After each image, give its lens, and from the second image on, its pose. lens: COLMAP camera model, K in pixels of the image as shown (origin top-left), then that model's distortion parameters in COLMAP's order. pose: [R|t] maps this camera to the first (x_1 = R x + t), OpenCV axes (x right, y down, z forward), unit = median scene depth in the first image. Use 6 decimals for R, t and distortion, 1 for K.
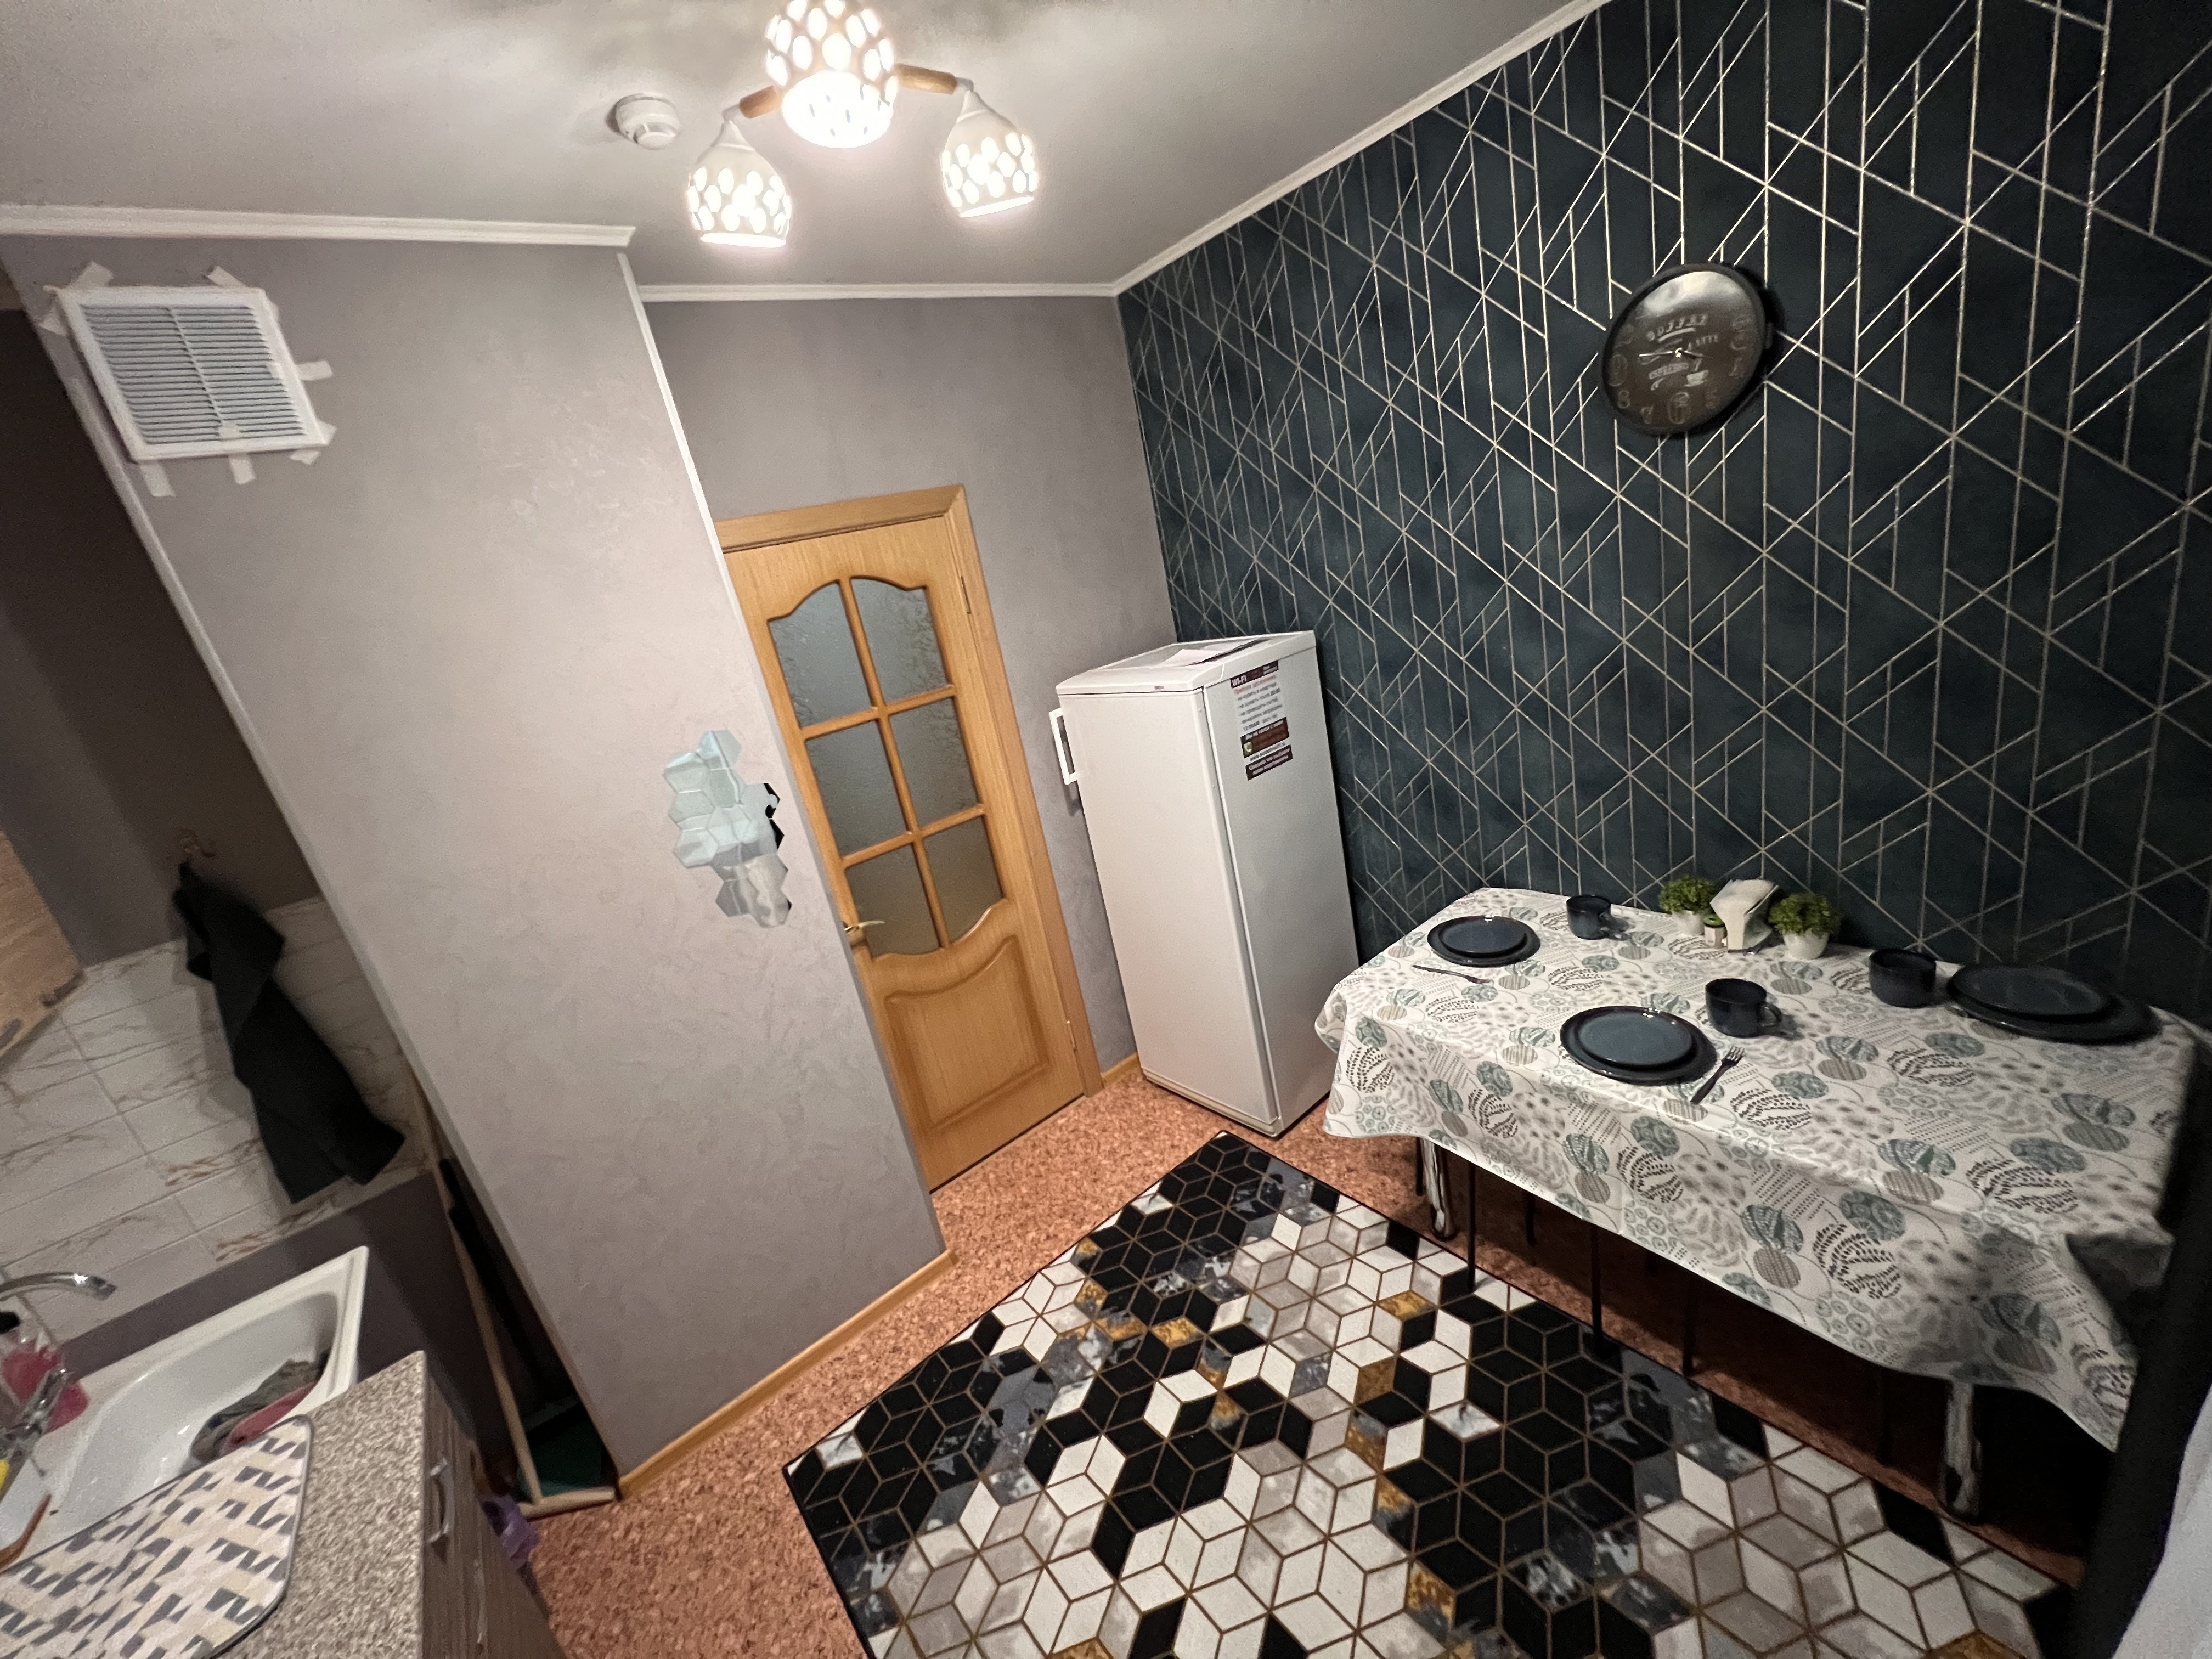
lens RADIAL K [[892.9, 0, 1110.7], [0, 892.9, 818.6], [0, 0, 1]] dist [-0.001551, -0.000334]
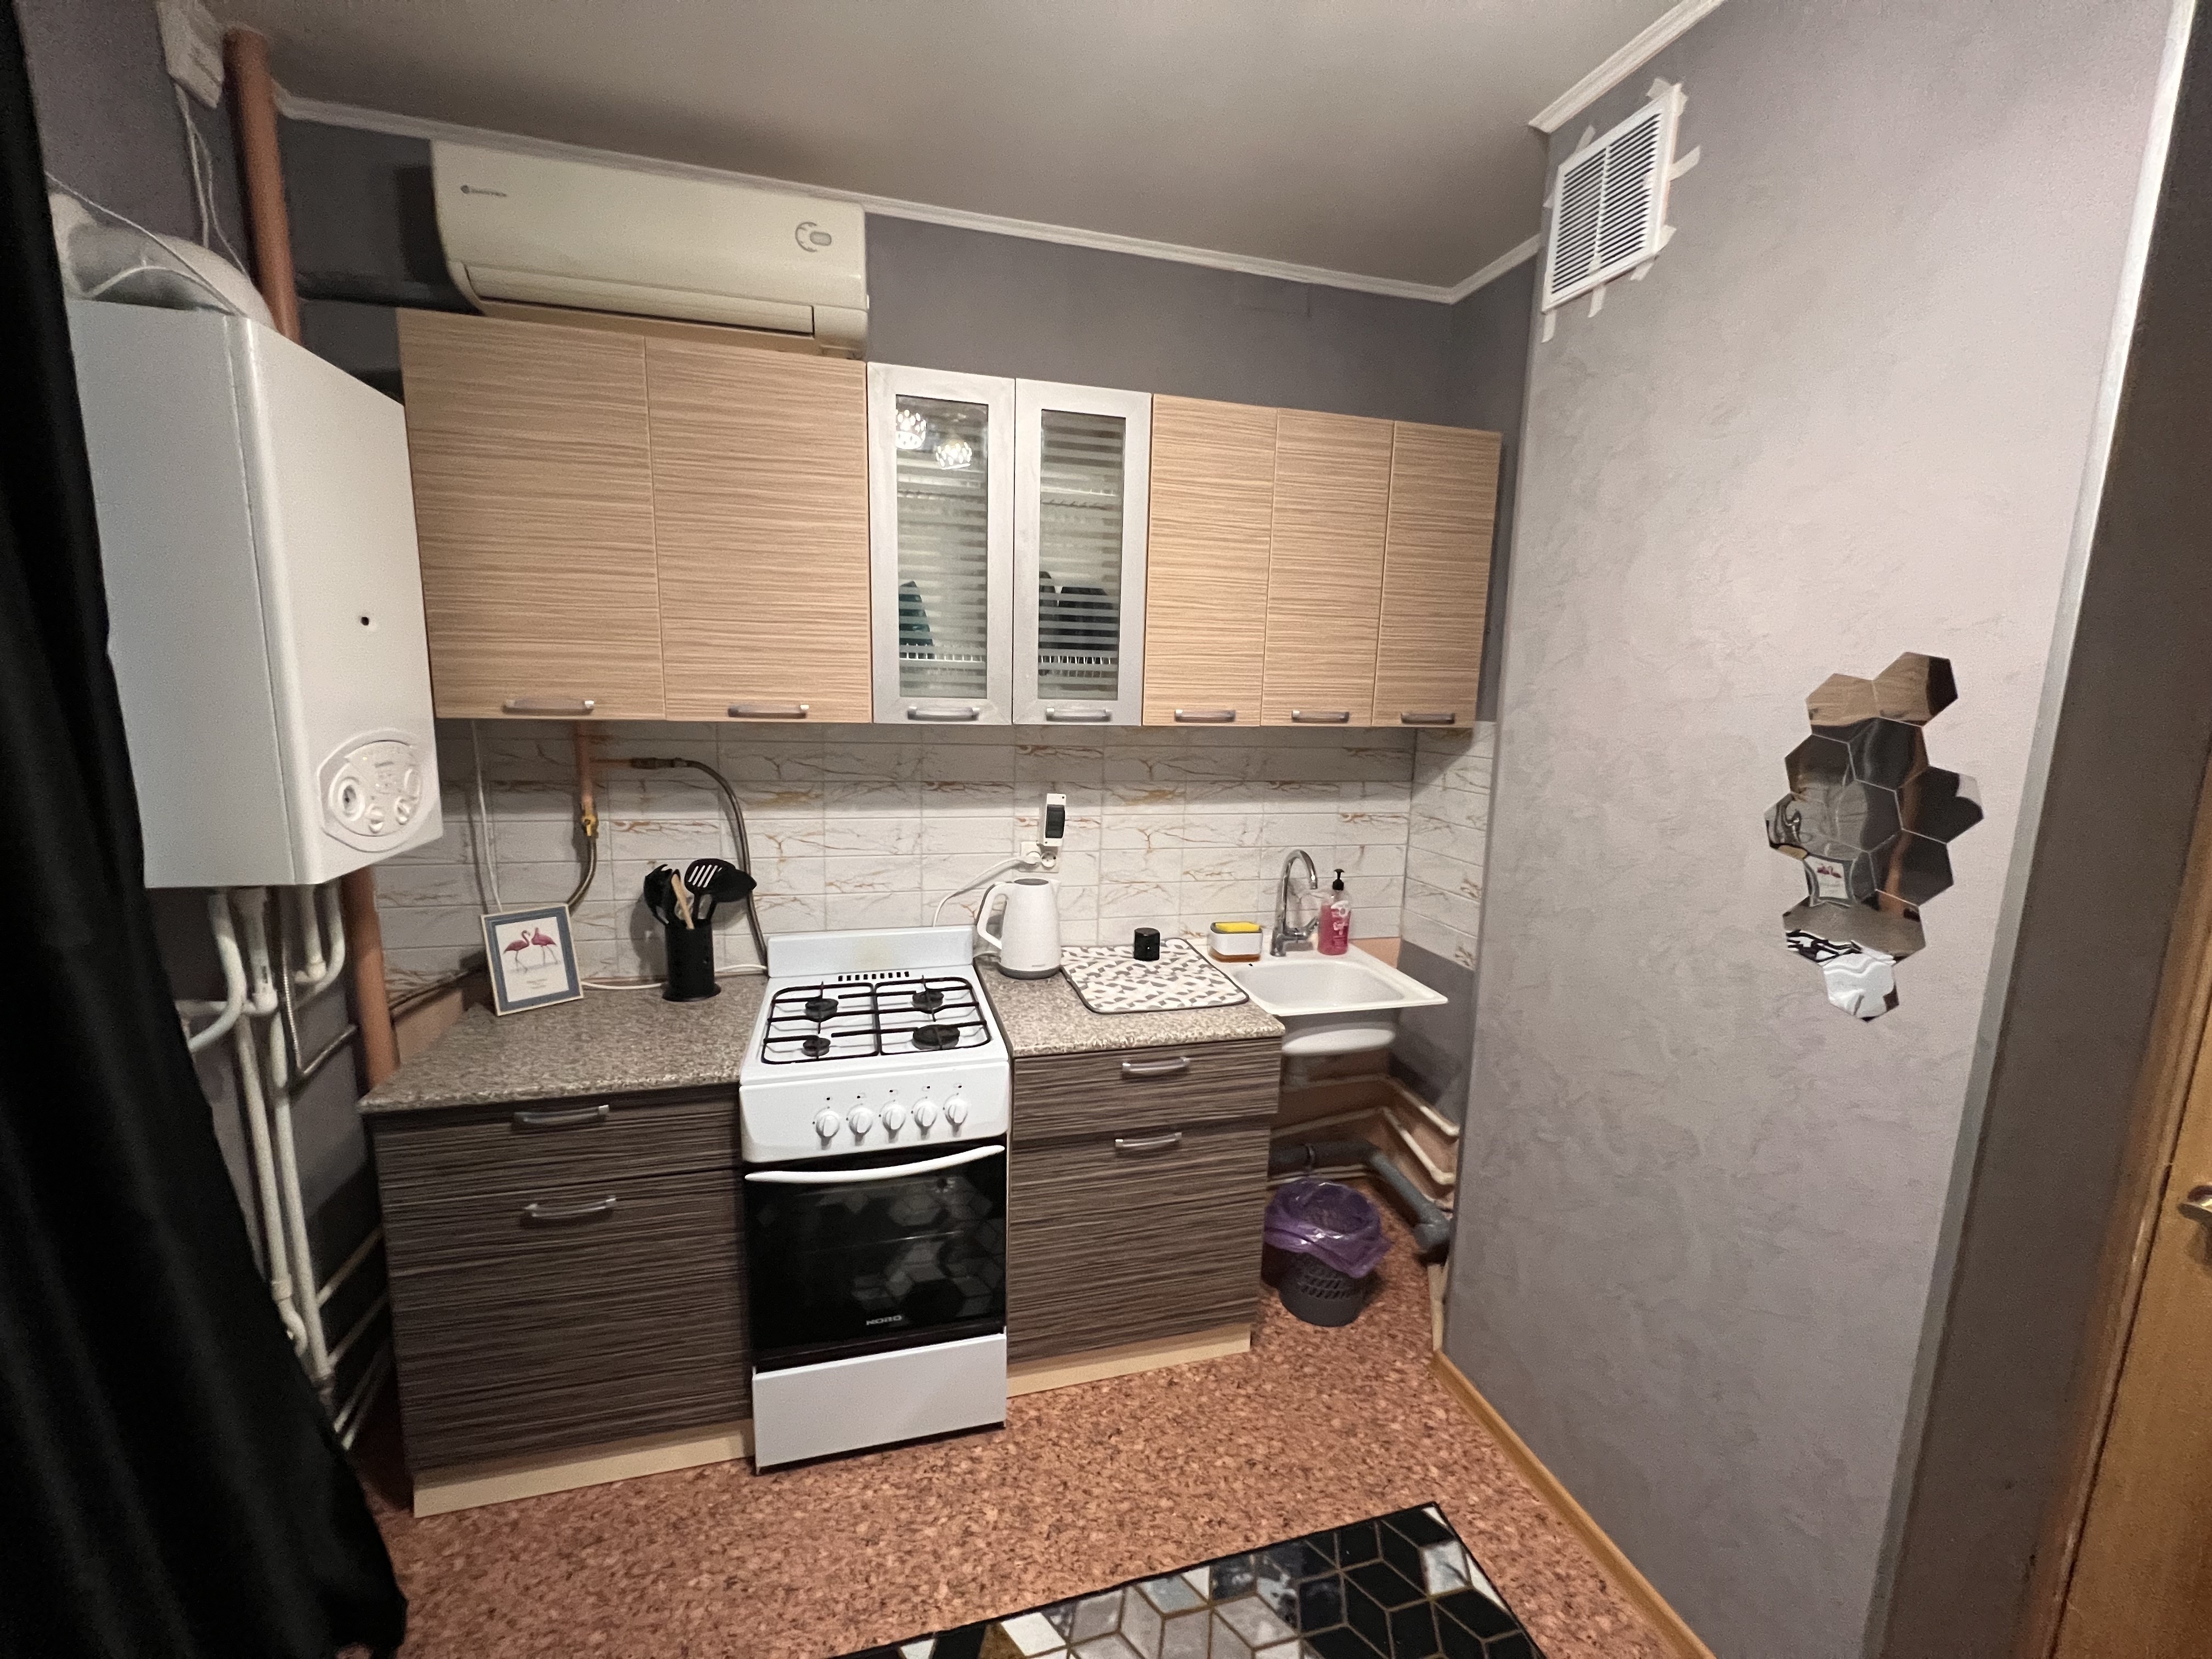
lens RADIAL K [[892.9, 0, 1100.6], [0, 892.9, 829.6], [0, 0, 1]] dist [-0.001551, -0.000334]
pose [[-0.391289, 0.339142, -0.855498, 0.265382], [-0.217375, 0.869251, 0.444017, -0.136941], [0.894227, 0.359702, -0.266407, 0.708123]]
